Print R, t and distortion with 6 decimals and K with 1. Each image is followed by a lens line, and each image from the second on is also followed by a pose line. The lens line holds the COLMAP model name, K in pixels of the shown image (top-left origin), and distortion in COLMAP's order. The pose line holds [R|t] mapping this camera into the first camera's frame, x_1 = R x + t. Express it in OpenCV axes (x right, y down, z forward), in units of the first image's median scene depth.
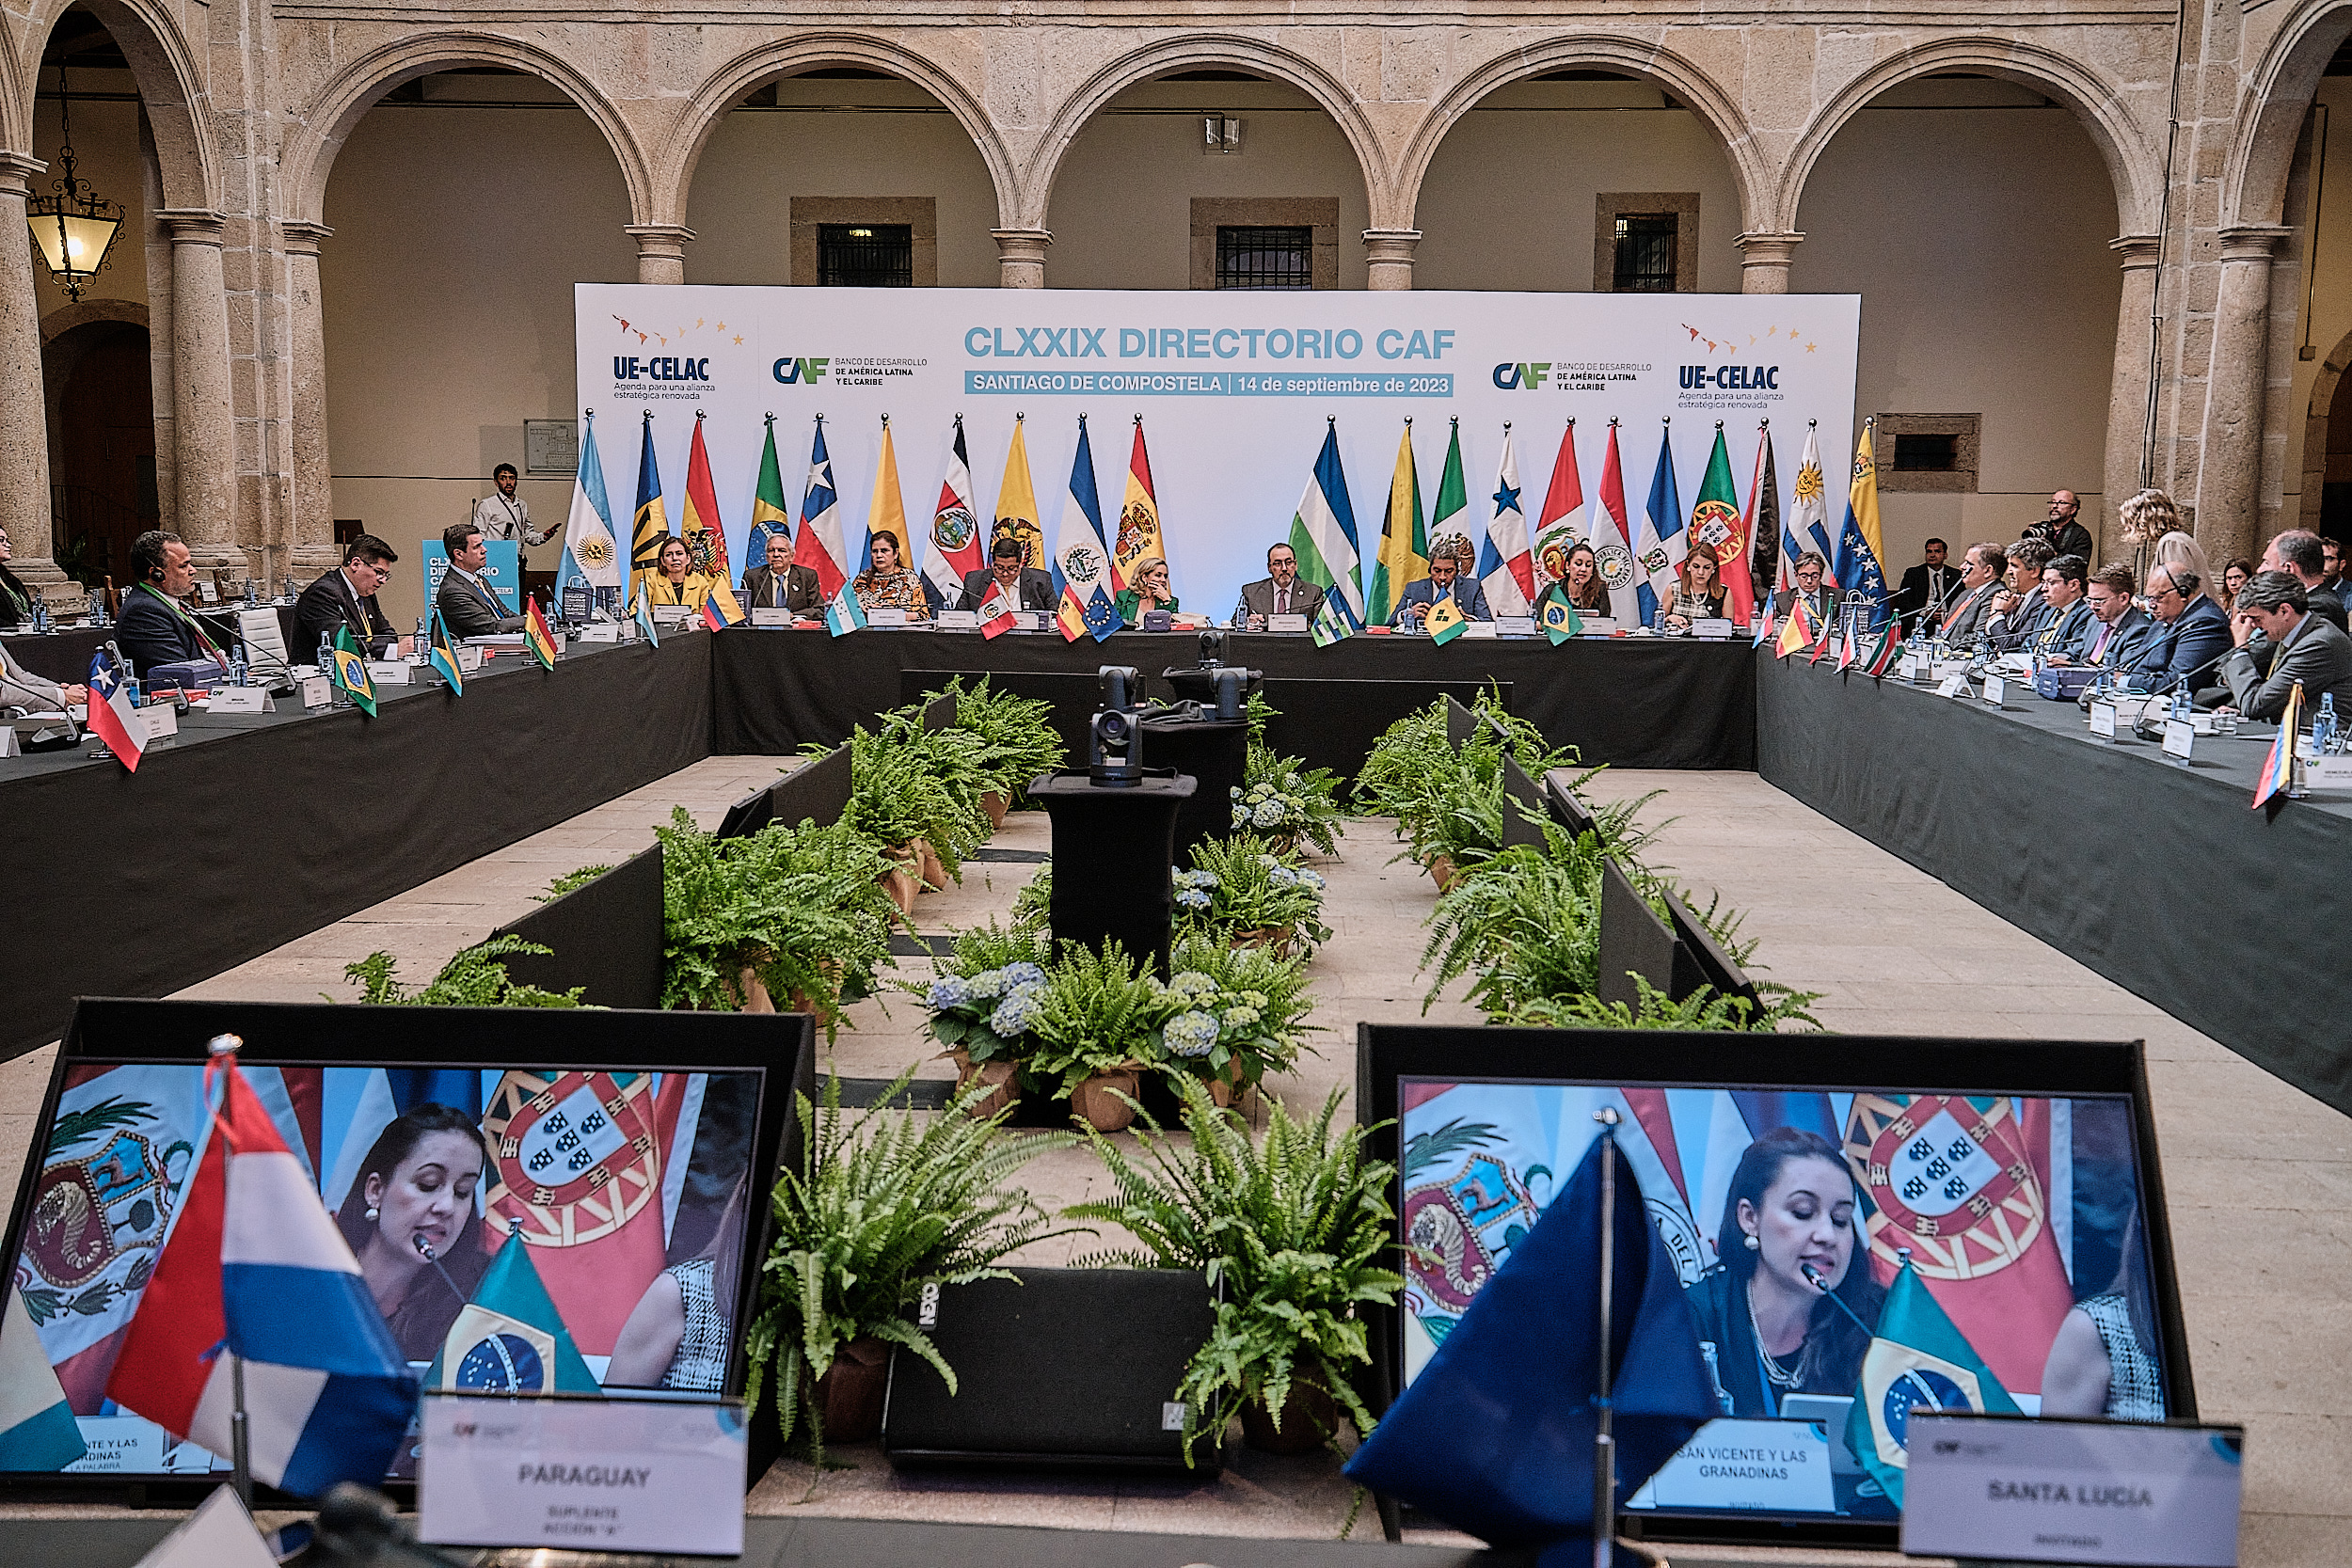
lens RADIAL K [[2231.6, 0, 1185.7], [0, 2231.6, 765.5], [0, 0, 1]] dist [0.074990, 0.000000]
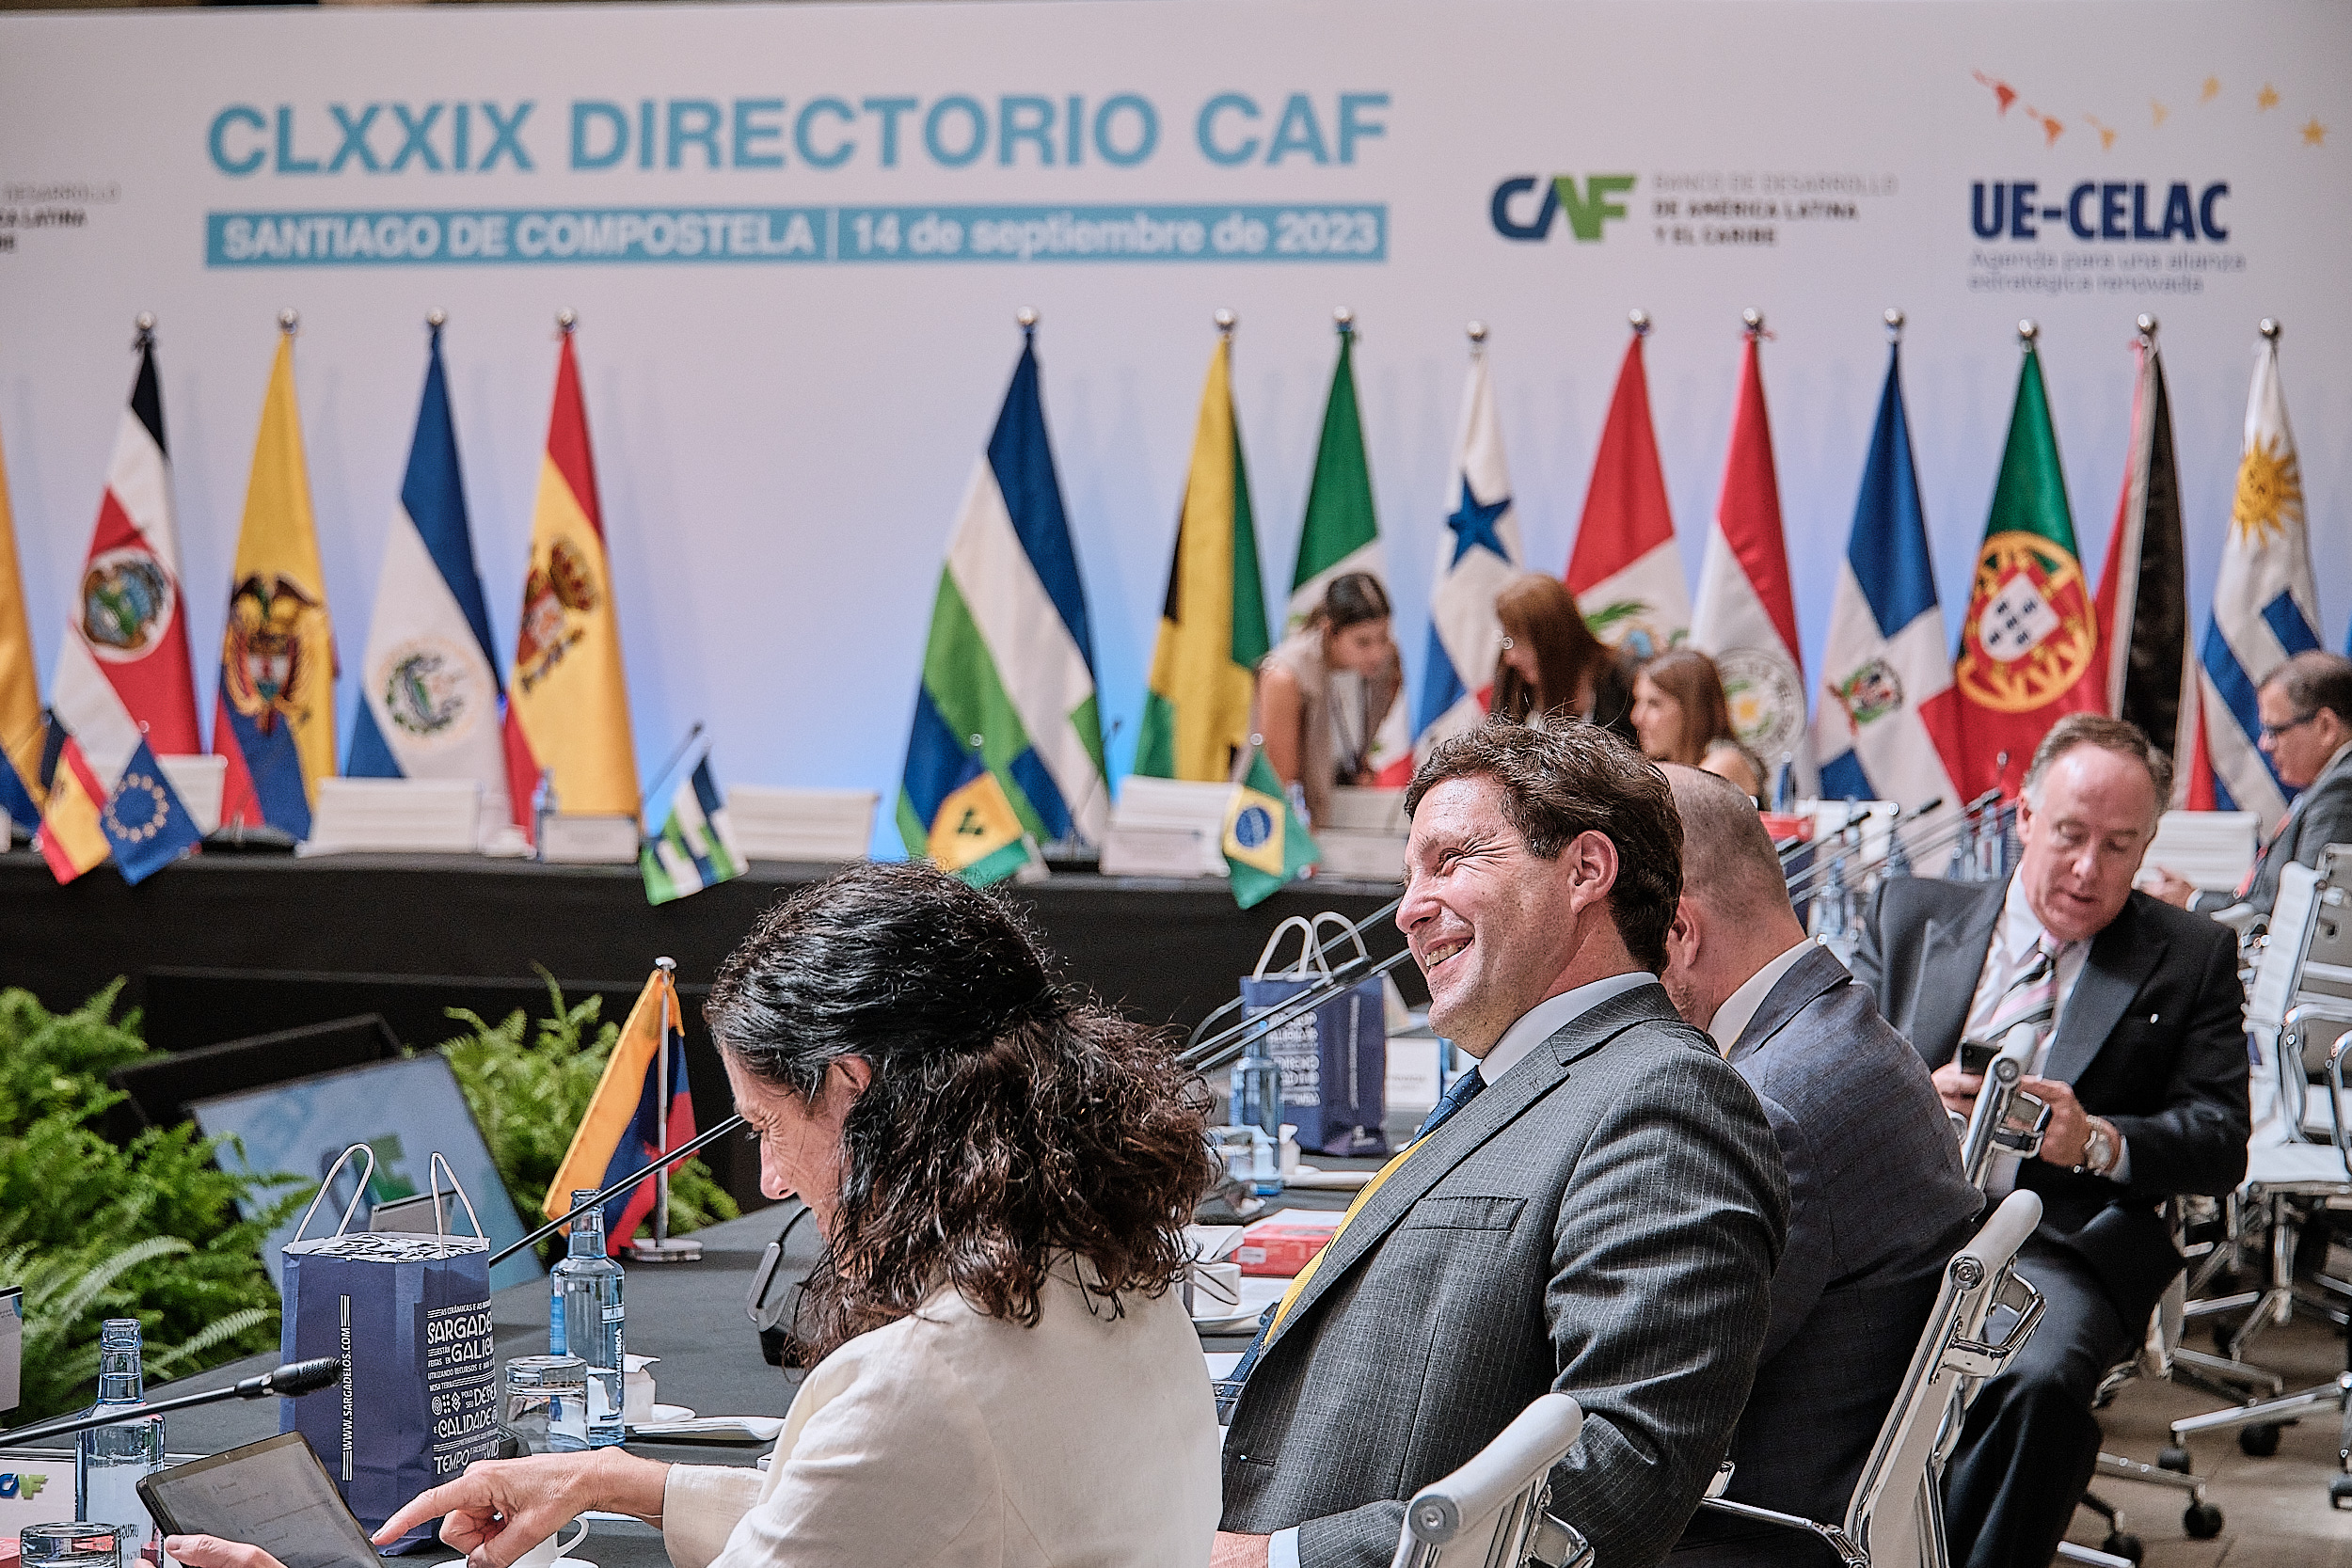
lens RADIAL K [[5987.7, 0, 1320.5], [0, 5987.7, 848.3], [0, 0, 1]] dist [-0.190373, 0.000000]
pose [[0.981999, 0.010981, -0.188565, 0.303609], [-0.024001, 0.997471, -0.066900, 0.003594], [0.187354, 0.070222, 0.979779, 0.005210]]
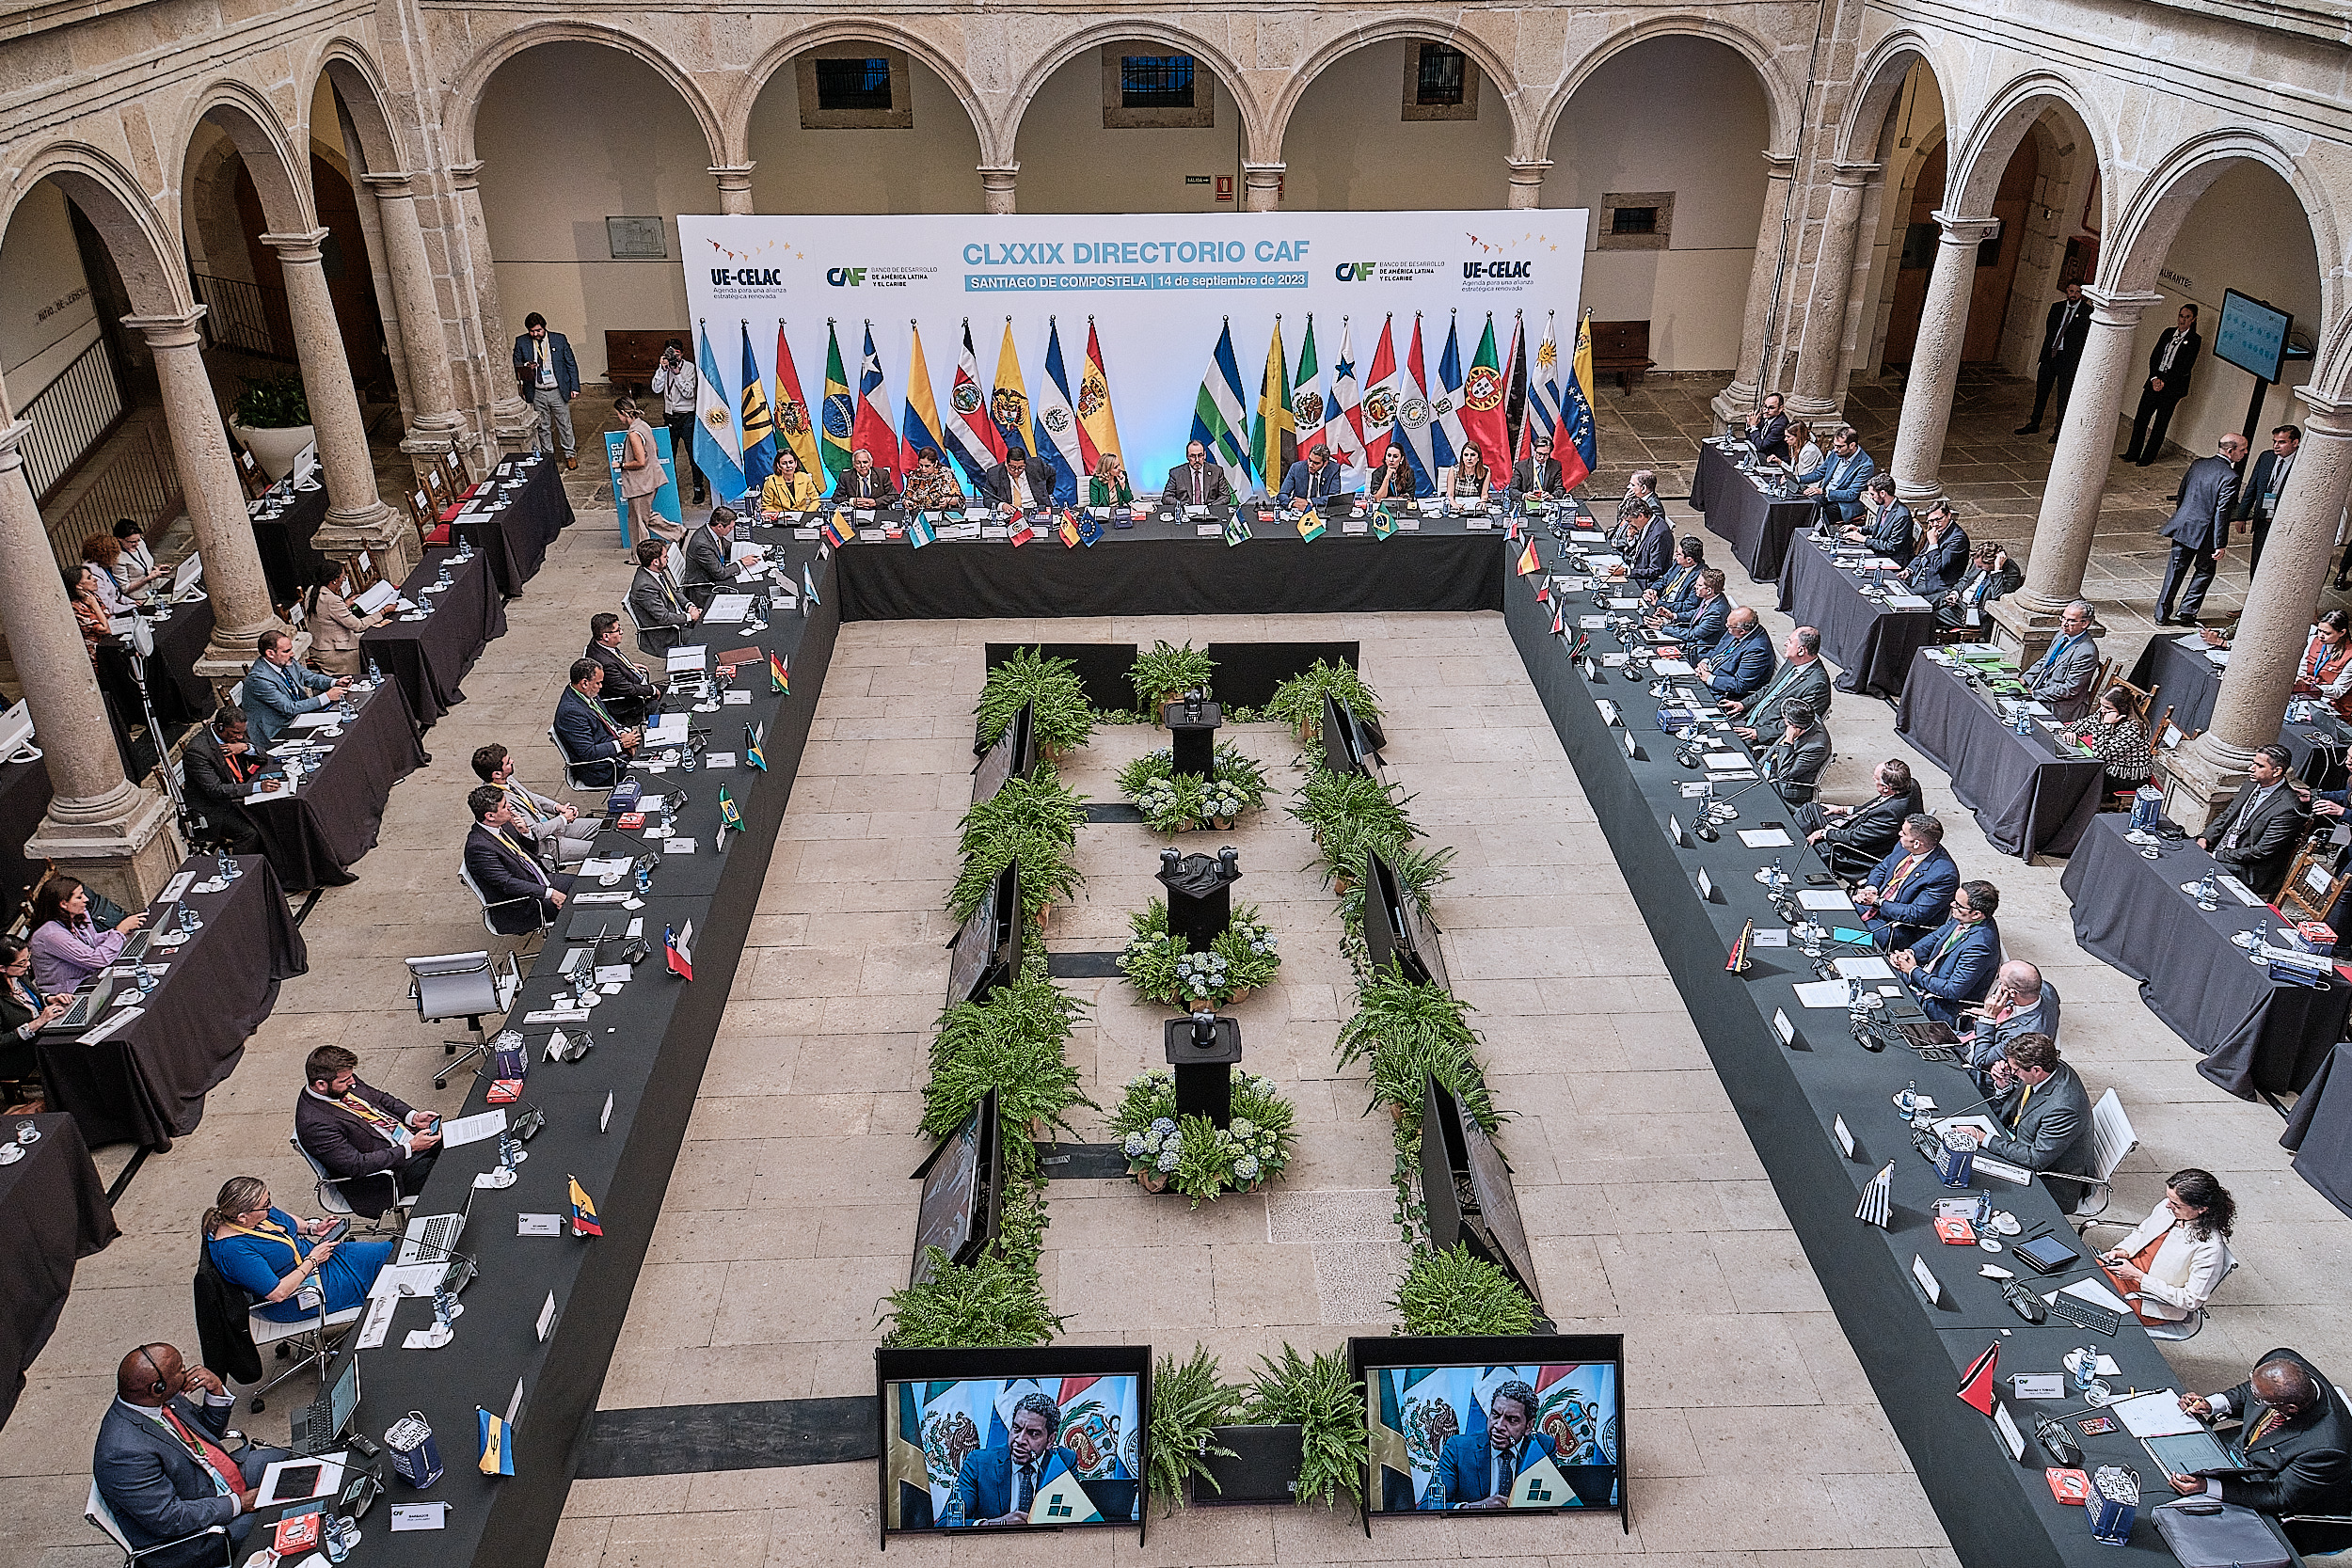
lens RADIAL K [[1802.4, 0, 1168.5], [0, 1802.4, 741.9], [0, 0, 1]] dist [0.060046, 0.021131]
pose [[0.997029, -0.047176, 0.060885, -0.054738], [0.022873, 0.936165, 0.350815, -0.303323], [-0.073549, -0.348380, 0.934463, -0.182441]]
